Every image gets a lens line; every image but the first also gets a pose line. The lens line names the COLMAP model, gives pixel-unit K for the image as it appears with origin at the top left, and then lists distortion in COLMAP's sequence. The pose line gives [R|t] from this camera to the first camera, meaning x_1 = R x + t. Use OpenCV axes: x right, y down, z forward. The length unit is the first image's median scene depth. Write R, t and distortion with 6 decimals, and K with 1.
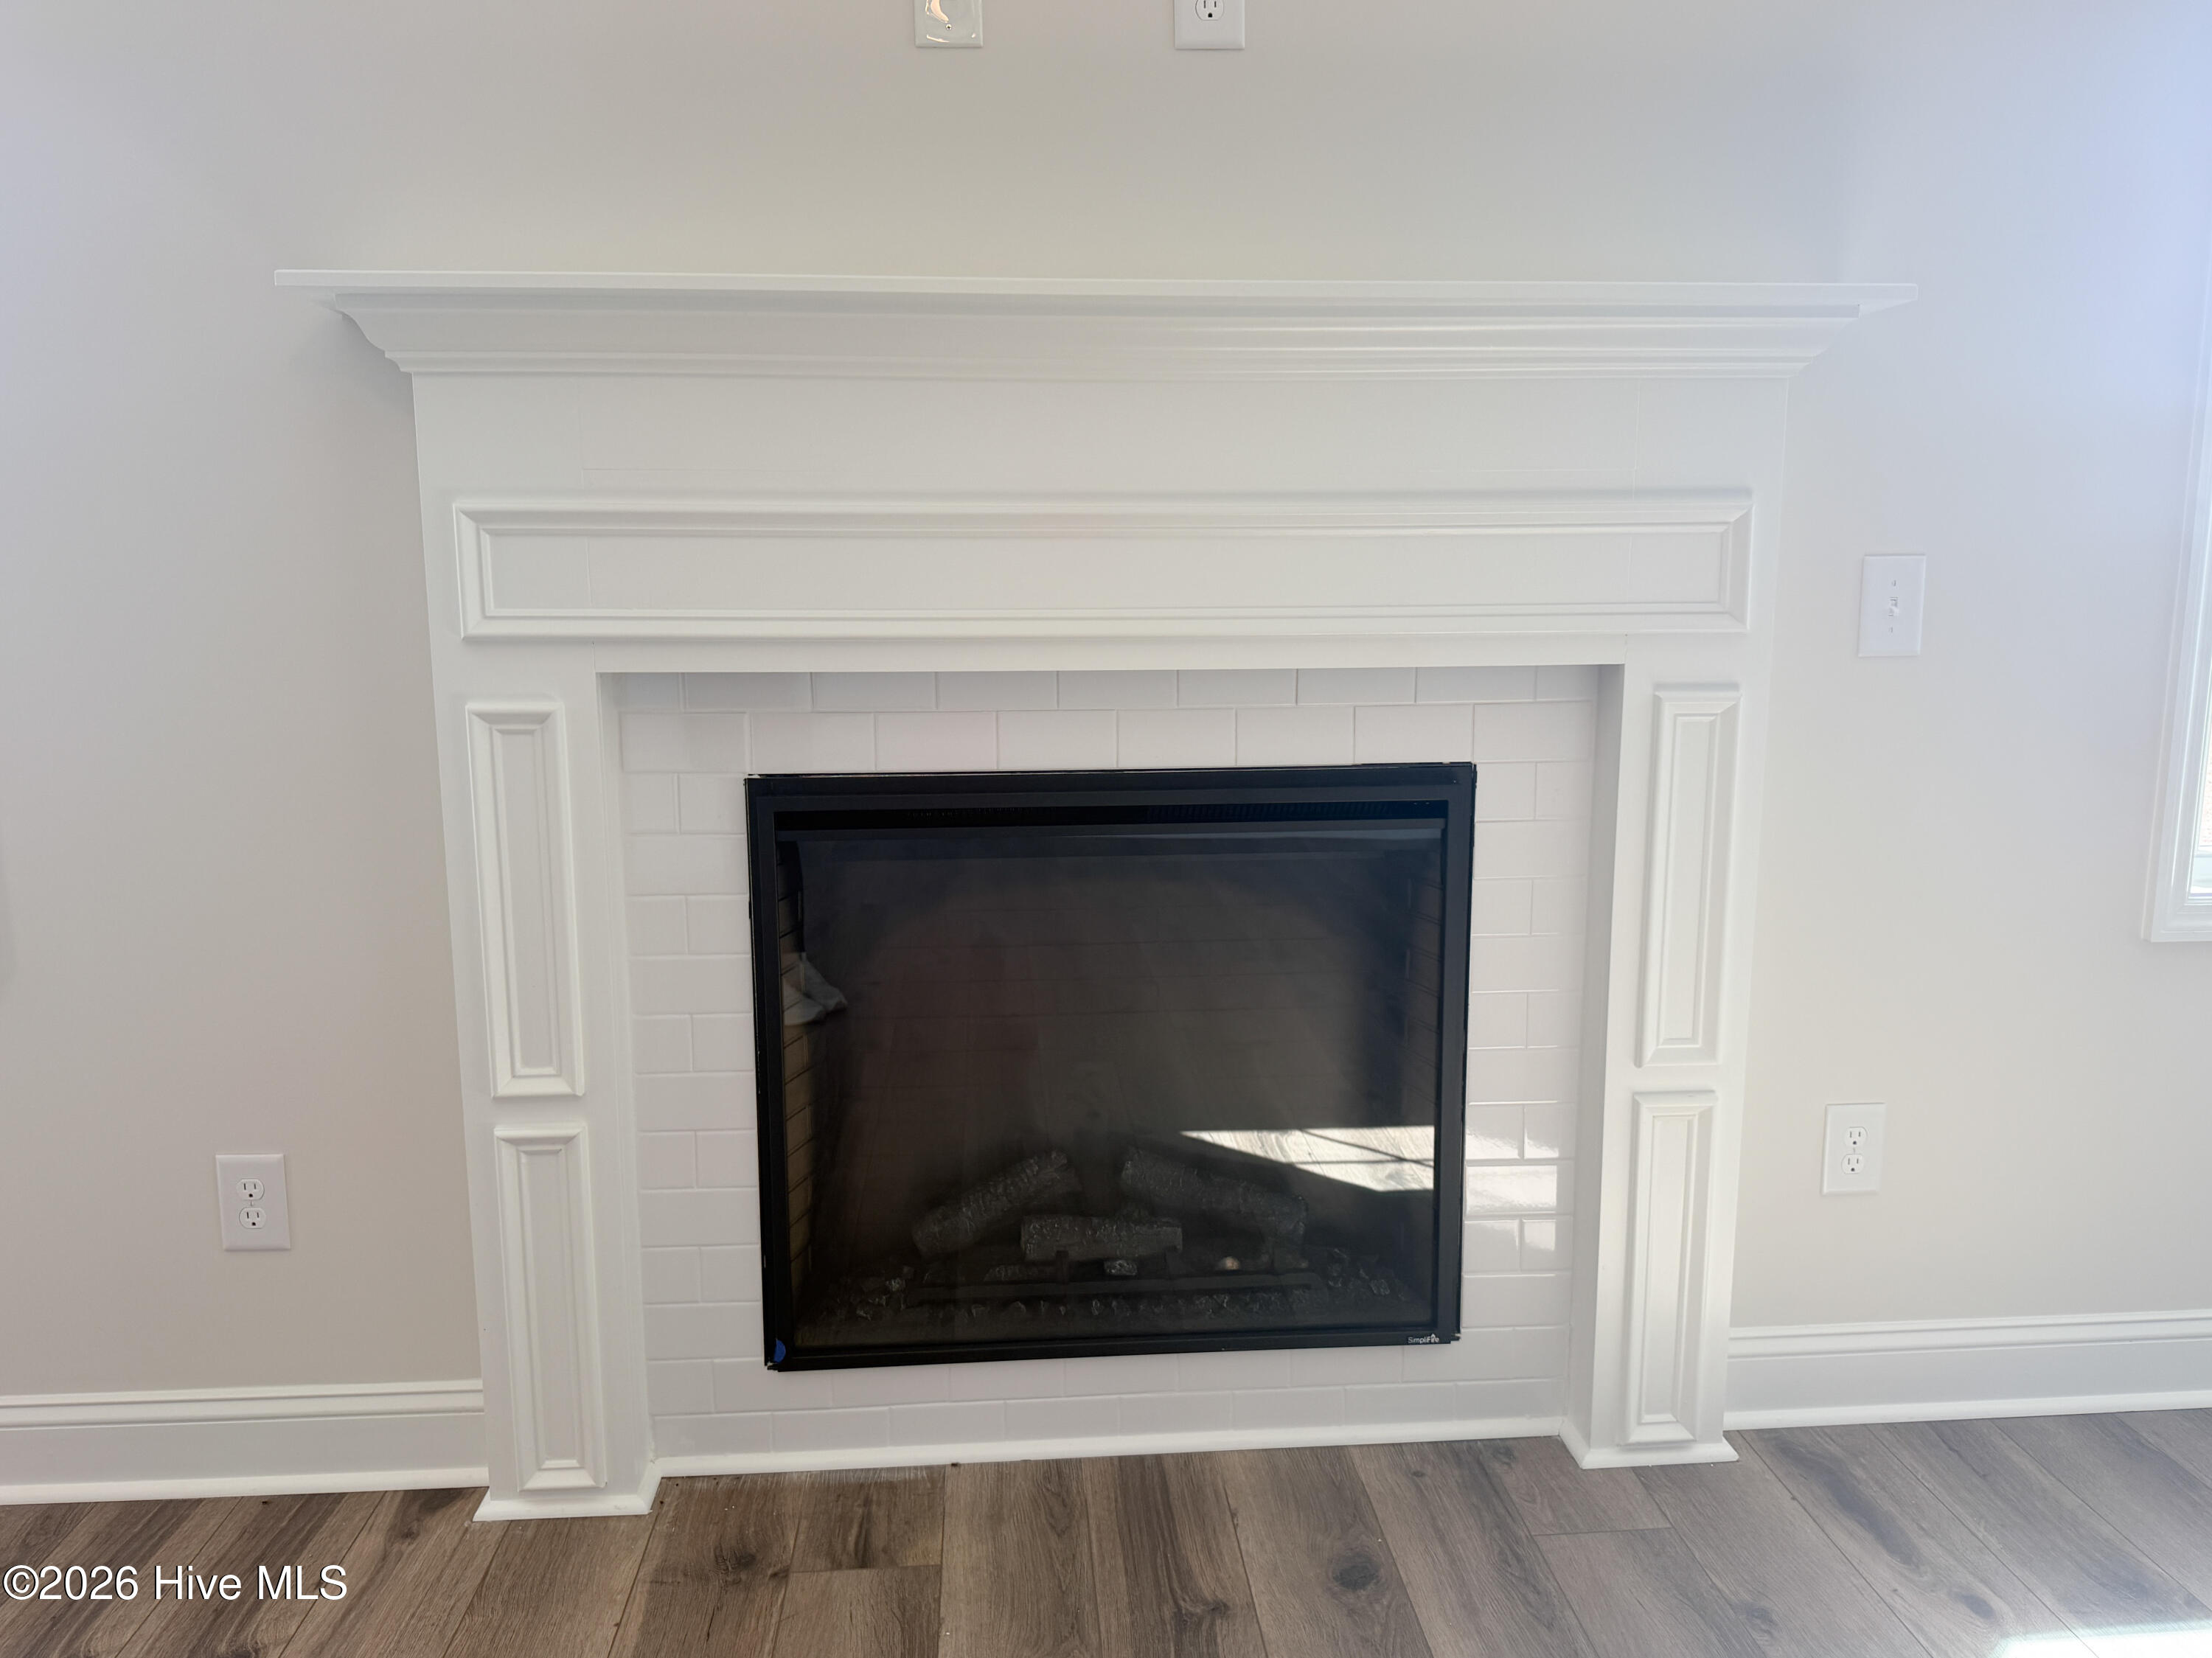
lens RADIAL K [[1516.7, 0, 1106.0], [0, 1516.7, 829.0], [0, 0, 1]] dist [0.000264, 0.000236]
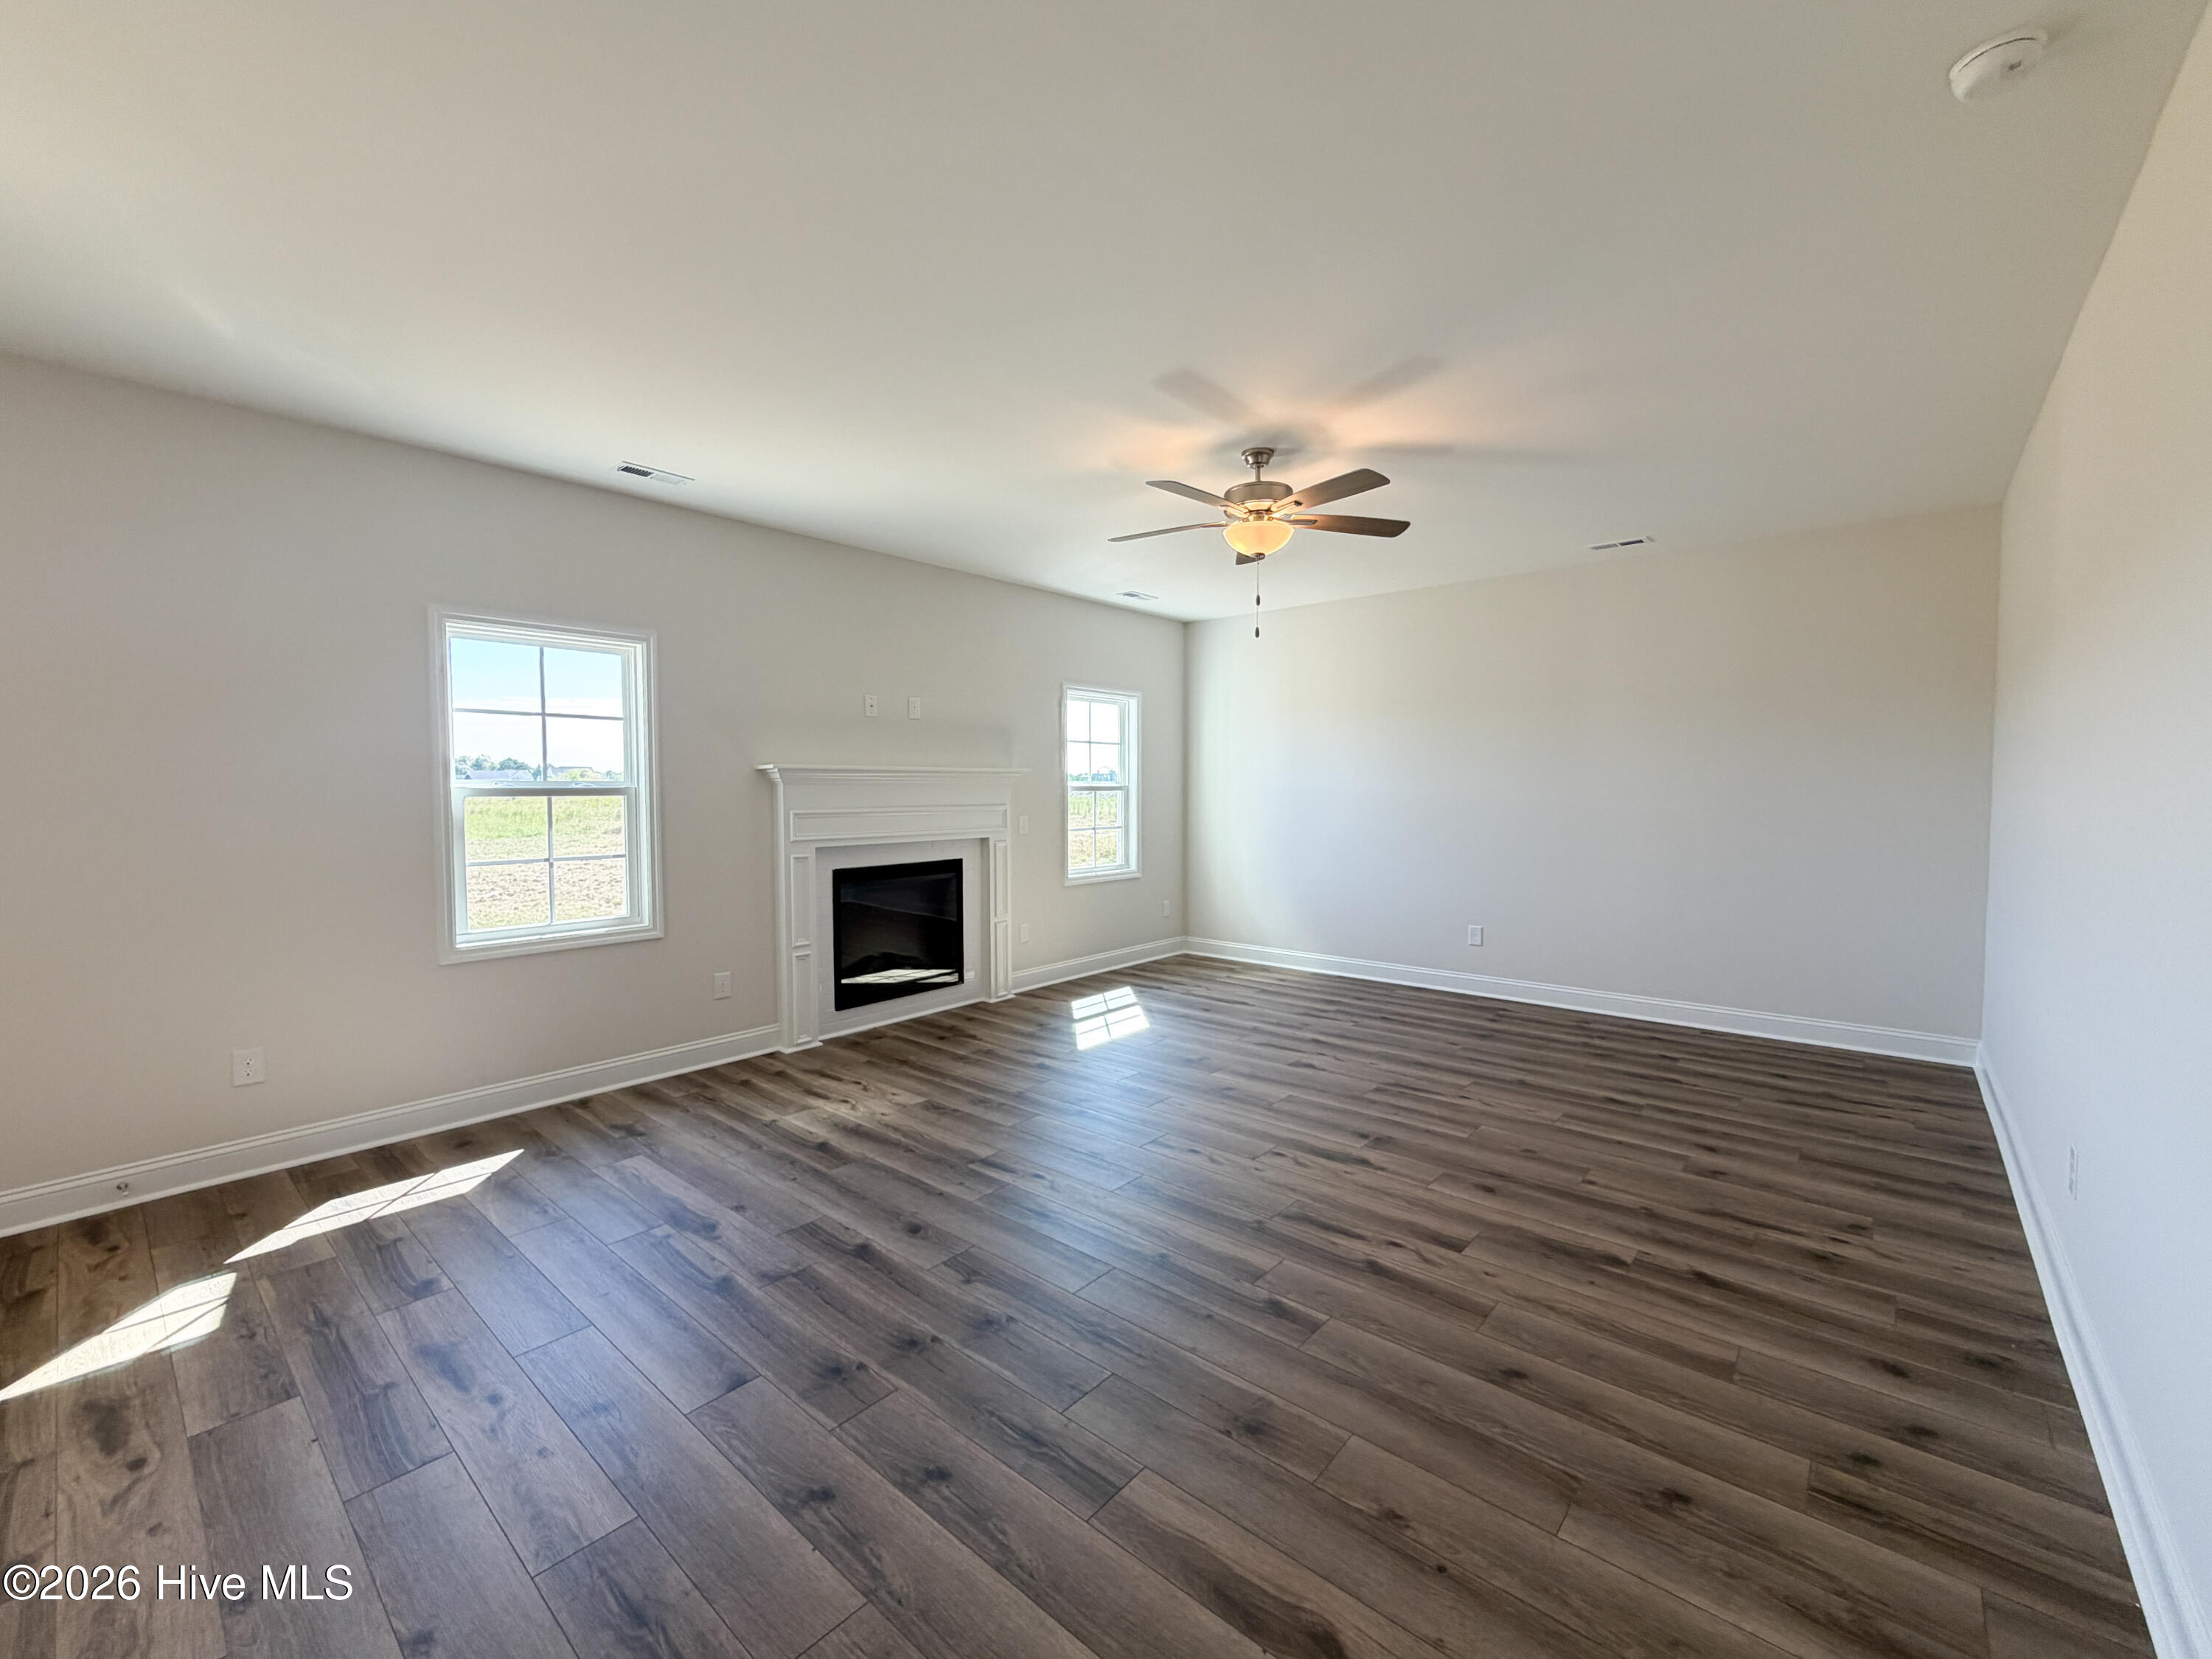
lens RADIAL K [[895.7, 0, 1102.6], [0, 895.7, 826.6], [0, 0, 1]] dist [0.000392, 0.000740]
pose [[0.709527, -0.029784, 0.704048, -1.506192], [0.122080, 0.989195, -0.081183, 0.147929], [-0.694023, 0.143552, 0.705496, -1.403934]]
